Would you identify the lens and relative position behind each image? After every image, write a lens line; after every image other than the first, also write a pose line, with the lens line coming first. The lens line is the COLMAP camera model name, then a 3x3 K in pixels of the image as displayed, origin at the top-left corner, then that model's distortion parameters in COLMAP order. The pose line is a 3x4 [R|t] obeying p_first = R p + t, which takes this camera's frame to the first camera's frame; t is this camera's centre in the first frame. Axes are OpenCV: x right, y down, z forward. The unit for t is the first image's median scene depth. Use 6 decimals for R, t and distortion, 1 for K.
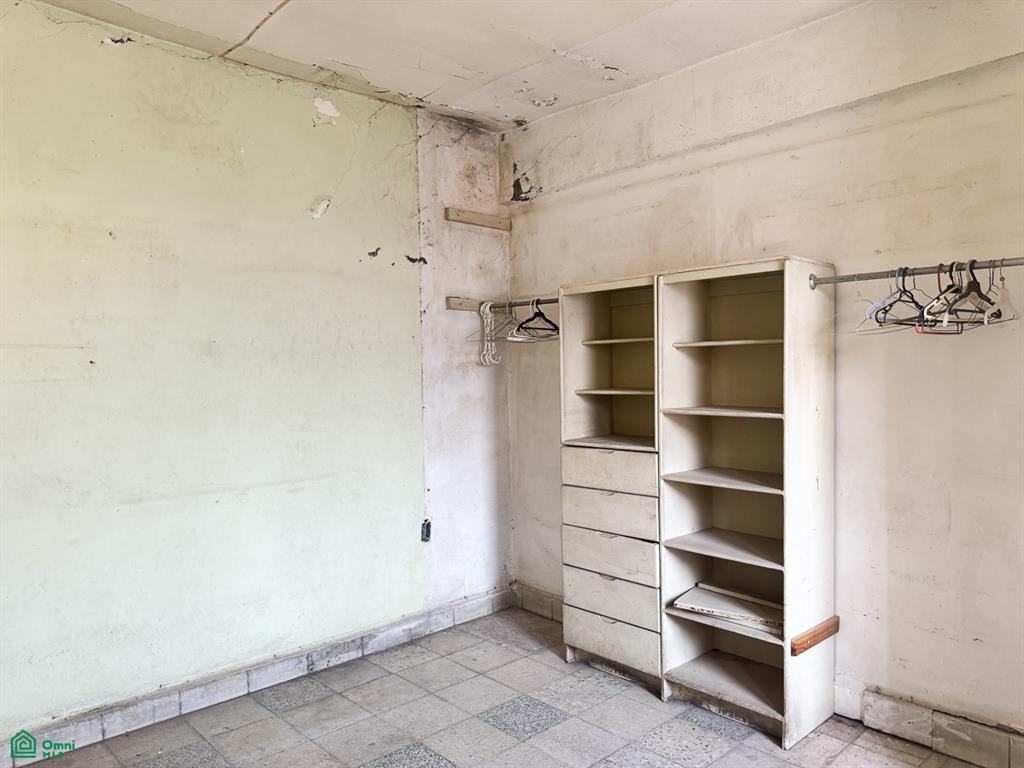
lens RADIAL K [[731.3, 0, 512.0], [0, 731.3, 384.0], [0, 0, 1]] dist [0.067425, -0.067562]
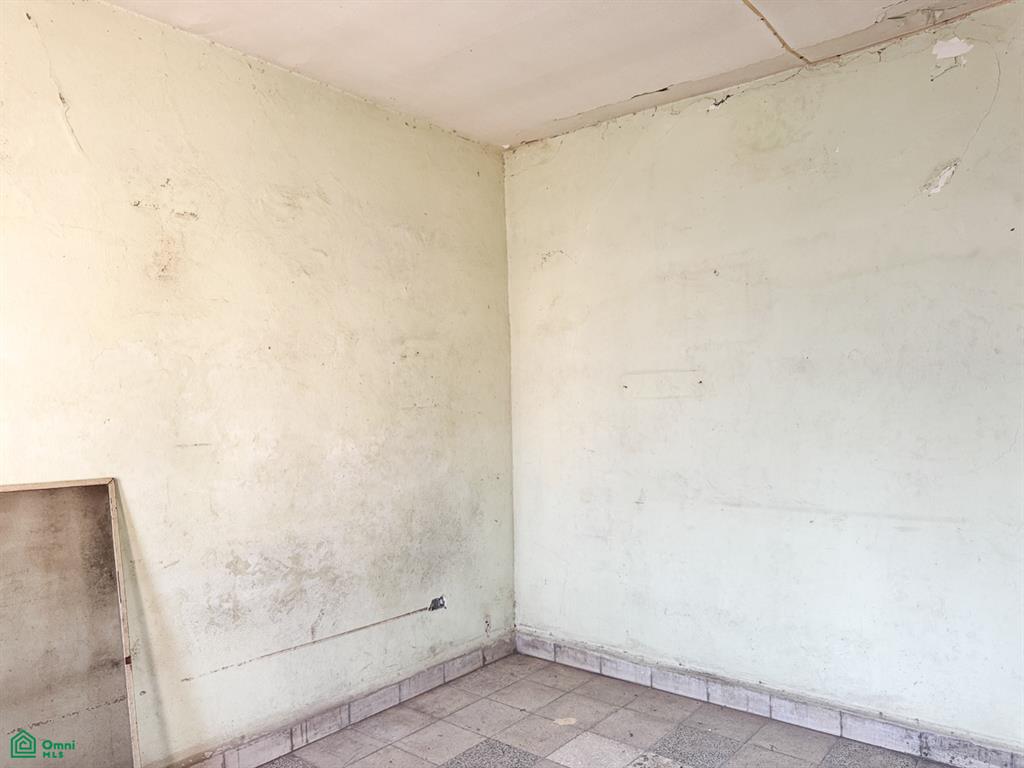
lens RADIAL K [[731.3, 0, 512.0], [0, 731.3, 384.0], [0, 0, 1]] dist [0.067425, -0.067562]
pose [[0.136430, -0.004191, -0.990641, 0.522385], [0.007970, 0.999963, -0.003133, -0.022711], [0.990618, -0.007468, 0.136458, 0.485864]]
